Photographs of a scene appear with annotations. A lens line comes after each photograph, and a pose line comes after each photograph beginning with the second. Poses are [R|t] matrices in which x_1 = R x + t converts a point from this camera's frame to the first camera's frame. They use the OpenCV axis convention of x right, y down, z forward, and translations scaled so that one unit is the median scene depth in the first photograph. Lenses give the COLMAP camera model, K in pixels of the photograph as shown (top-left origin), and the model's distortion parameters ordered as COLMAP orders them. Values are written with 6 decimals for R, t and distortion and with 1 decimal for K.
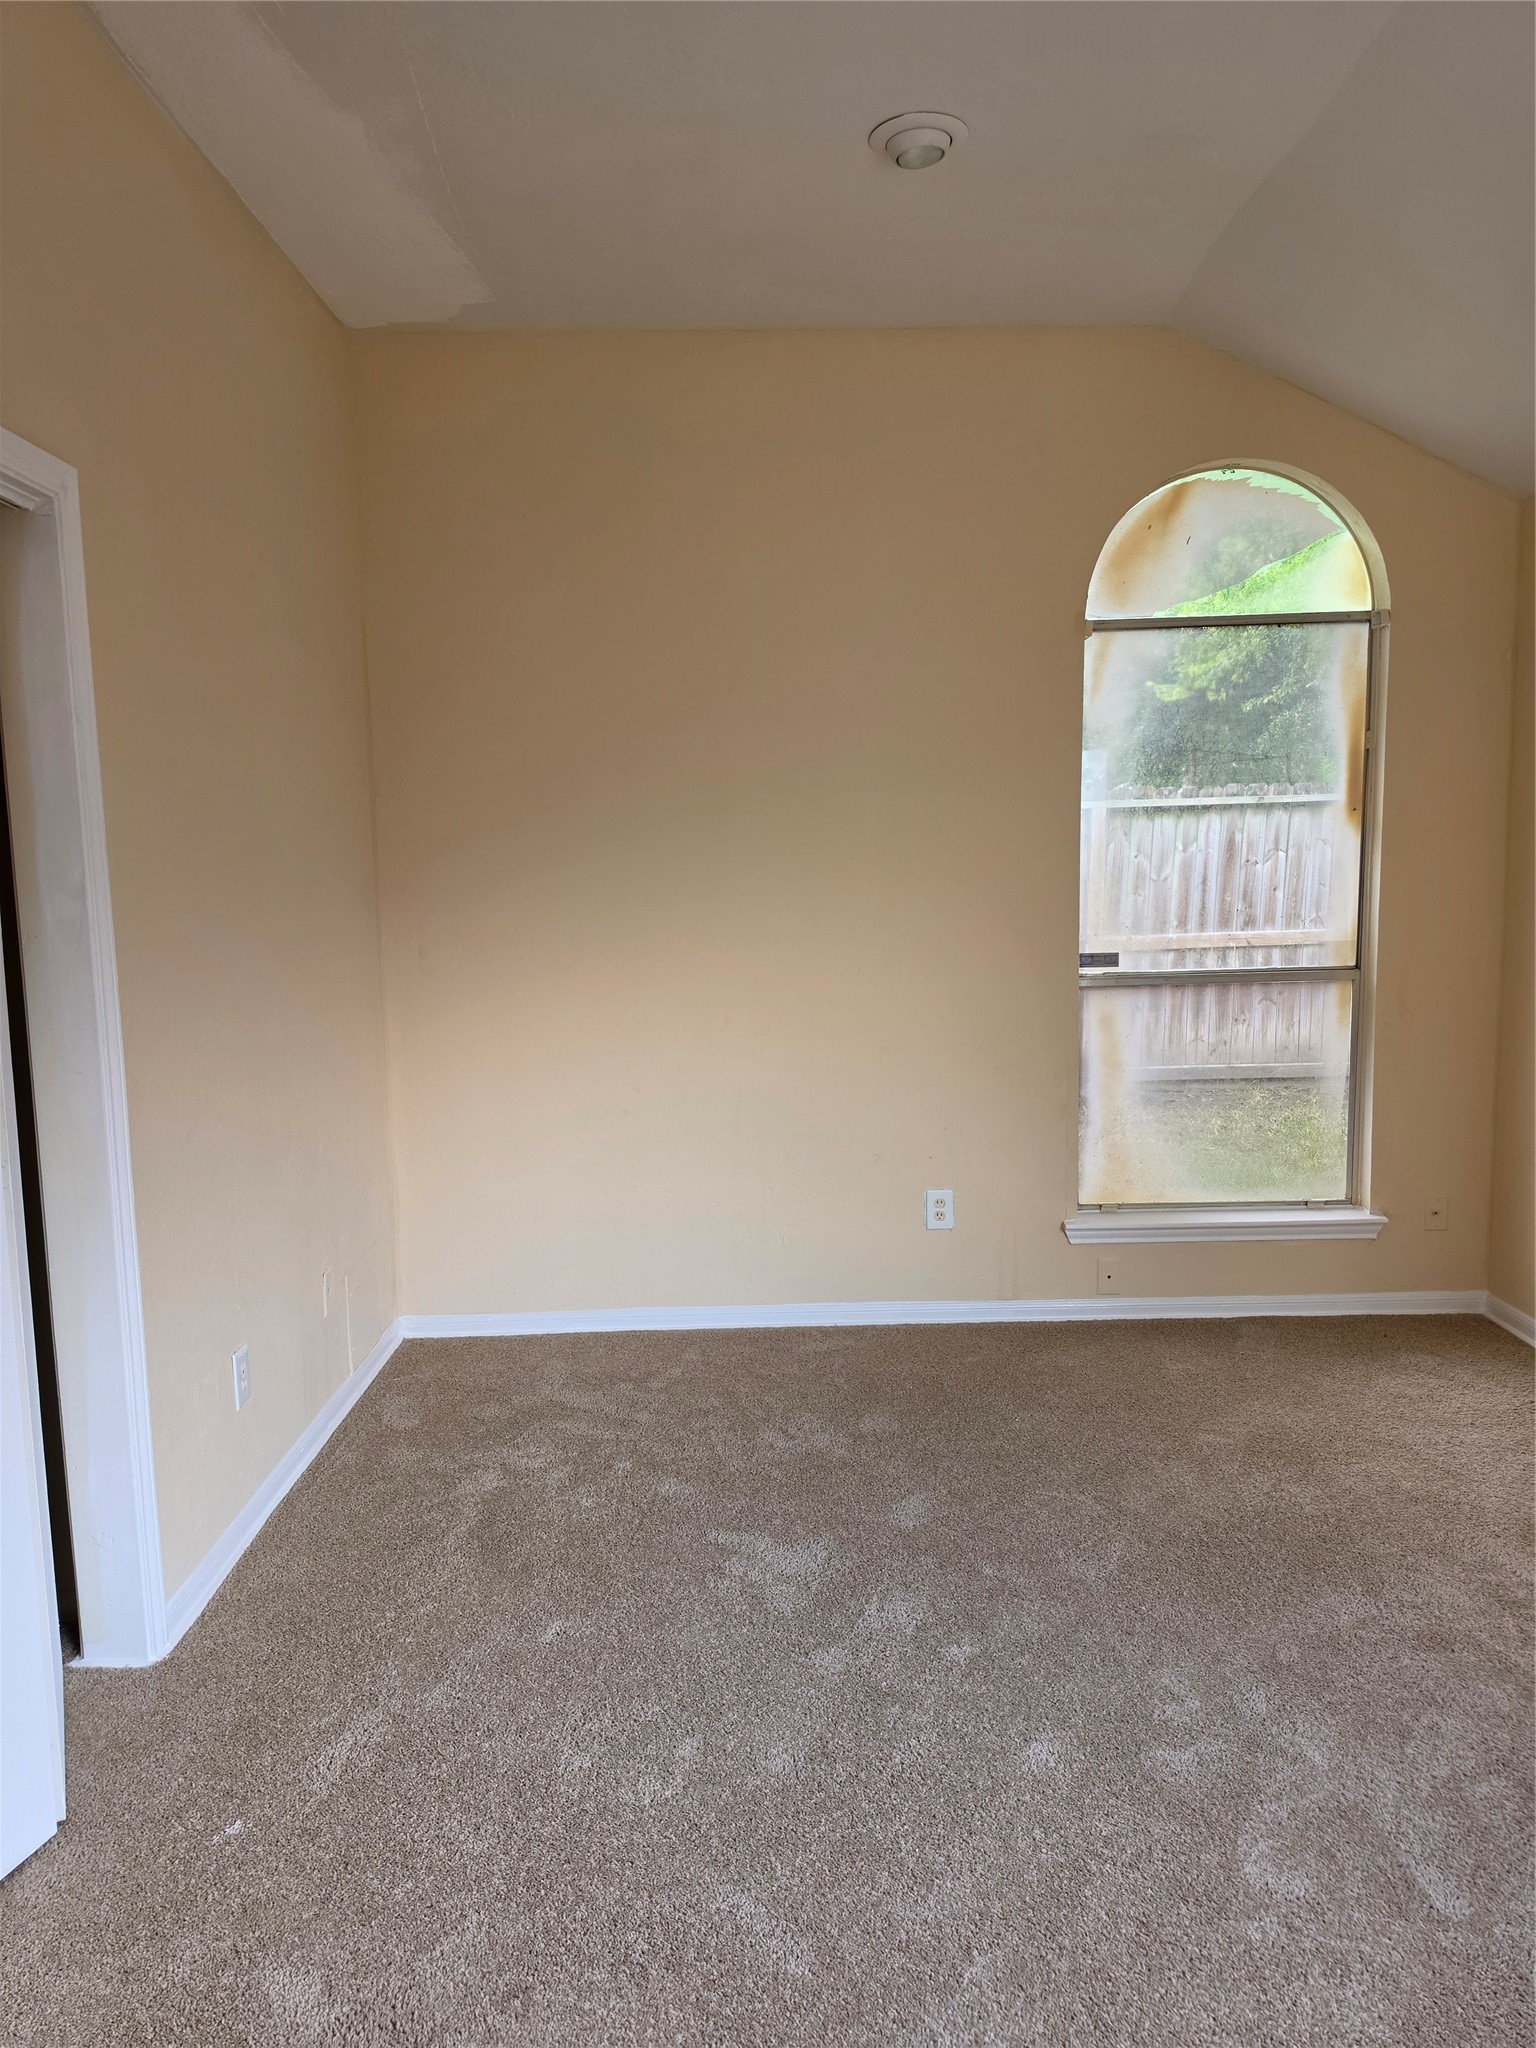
lens RADIAL K [[1437.8, 0, 762.1], [0, 1437.8, 1025.4], [0, 0, 1]] dist [0.124573, -0.187488]
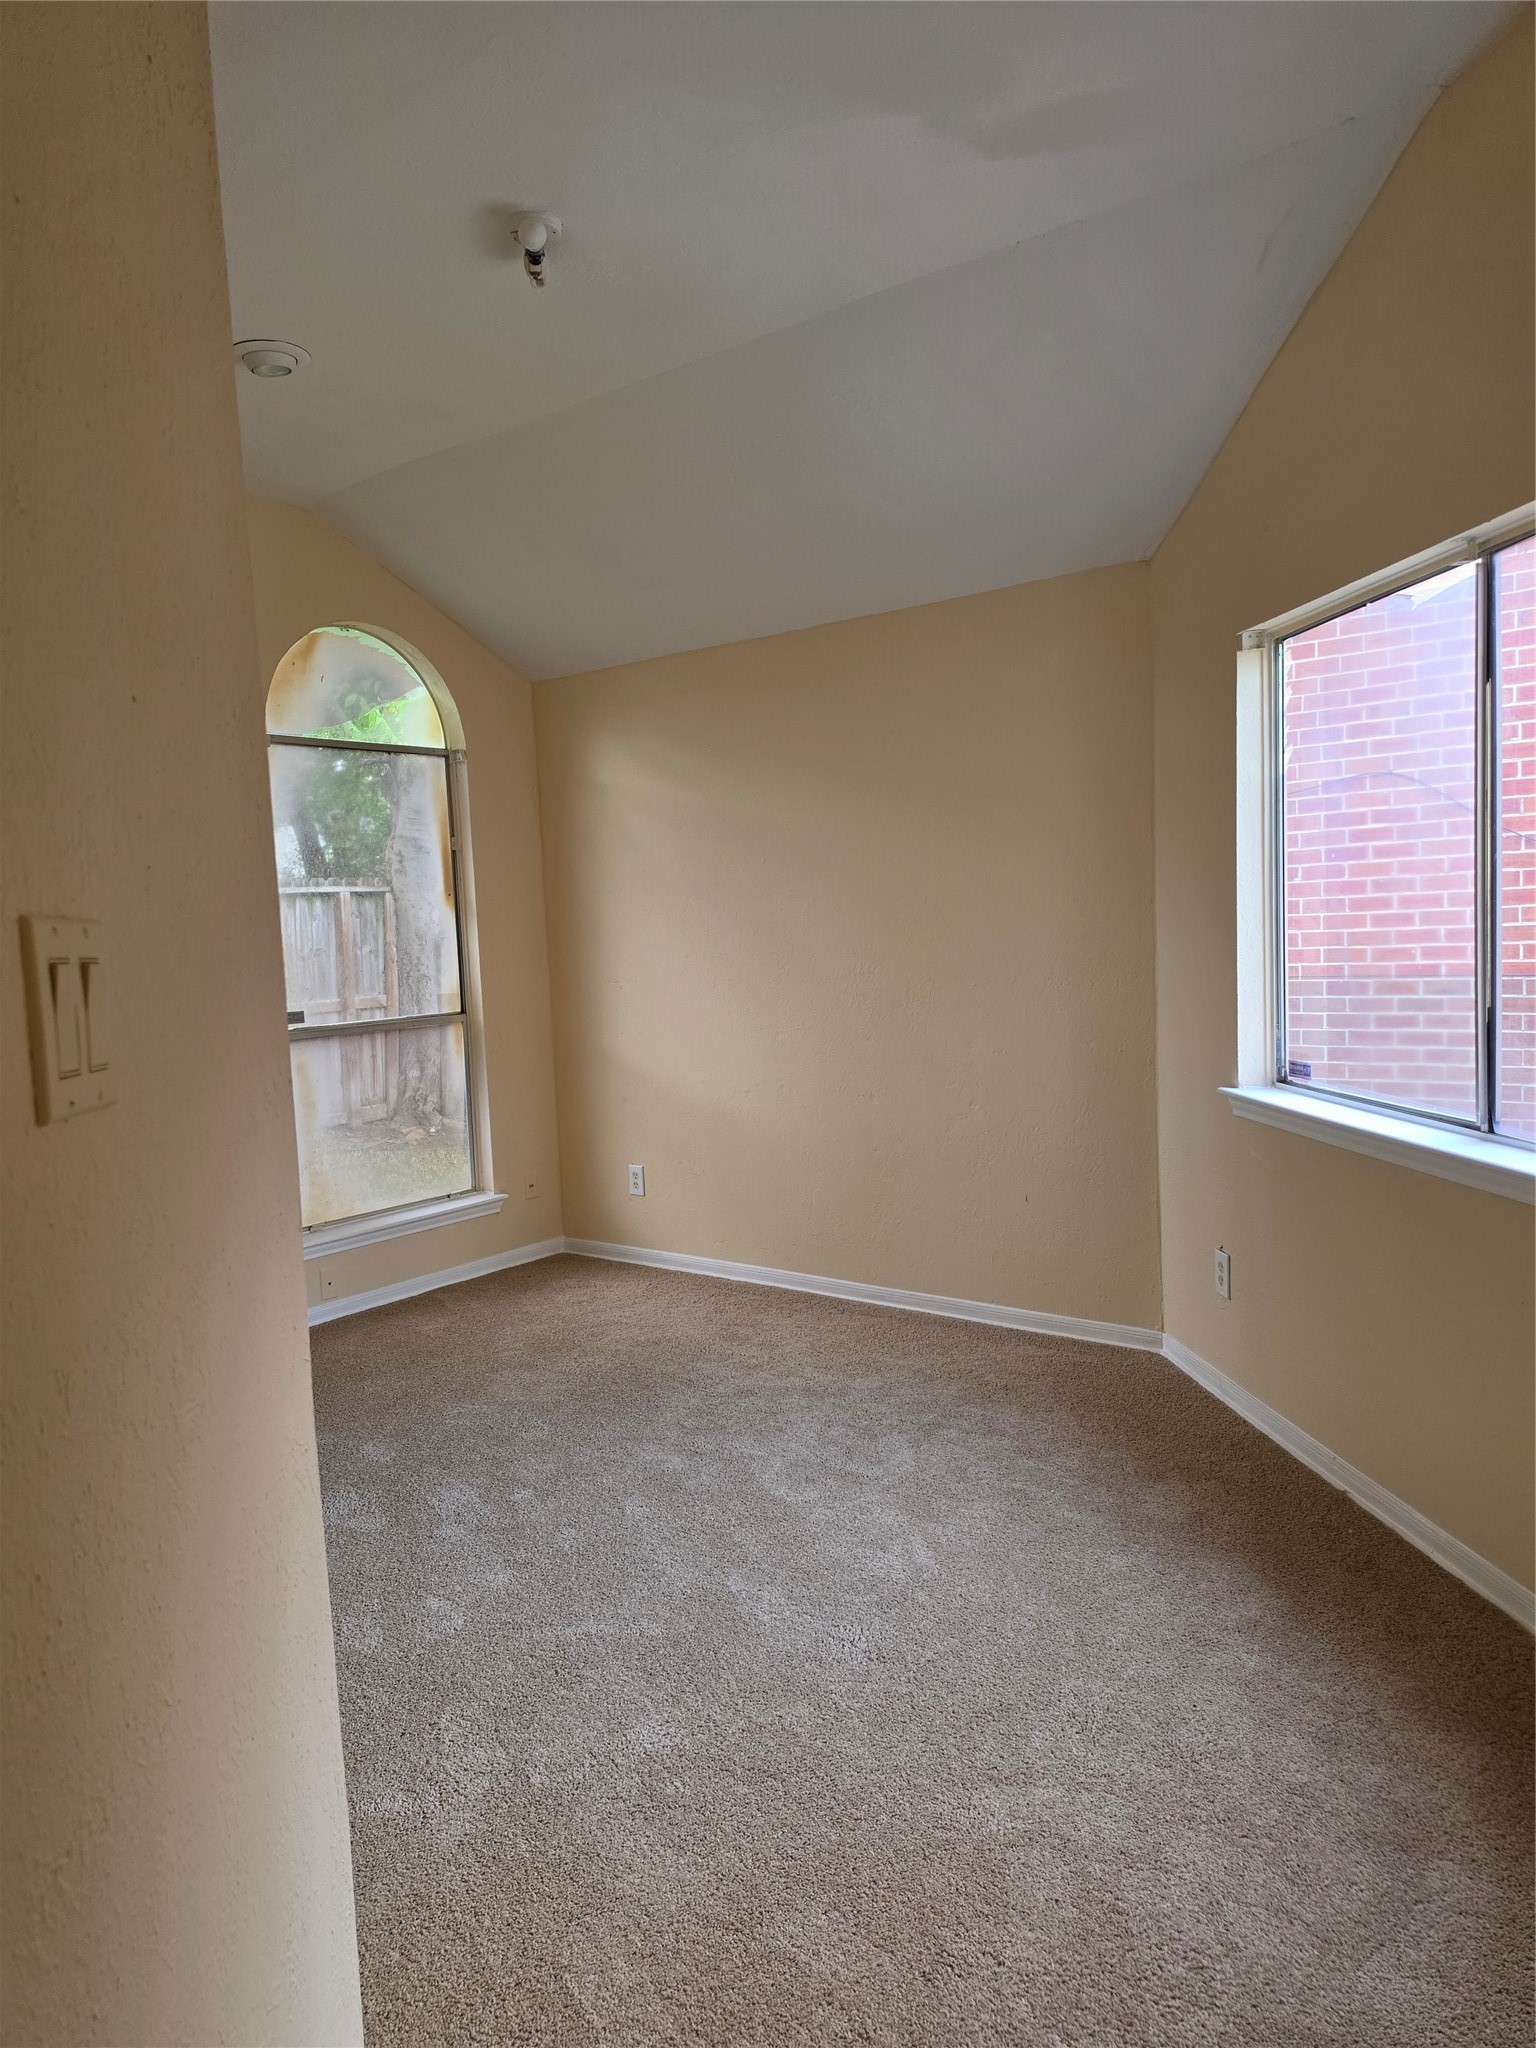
lens RADIAL K [[1437.8, 0, 762.1], [0, 1437.8, 1025.4], [0, 0, 1]] dist [0.124573, -0.187488]
pose [[0.628997, -0.064231, 0.774749, -0.449479], [0.122128, 0.992371, -0.016879, 0.027939], [-0.767754, 0.105236, 0.632043, -0.041957]]
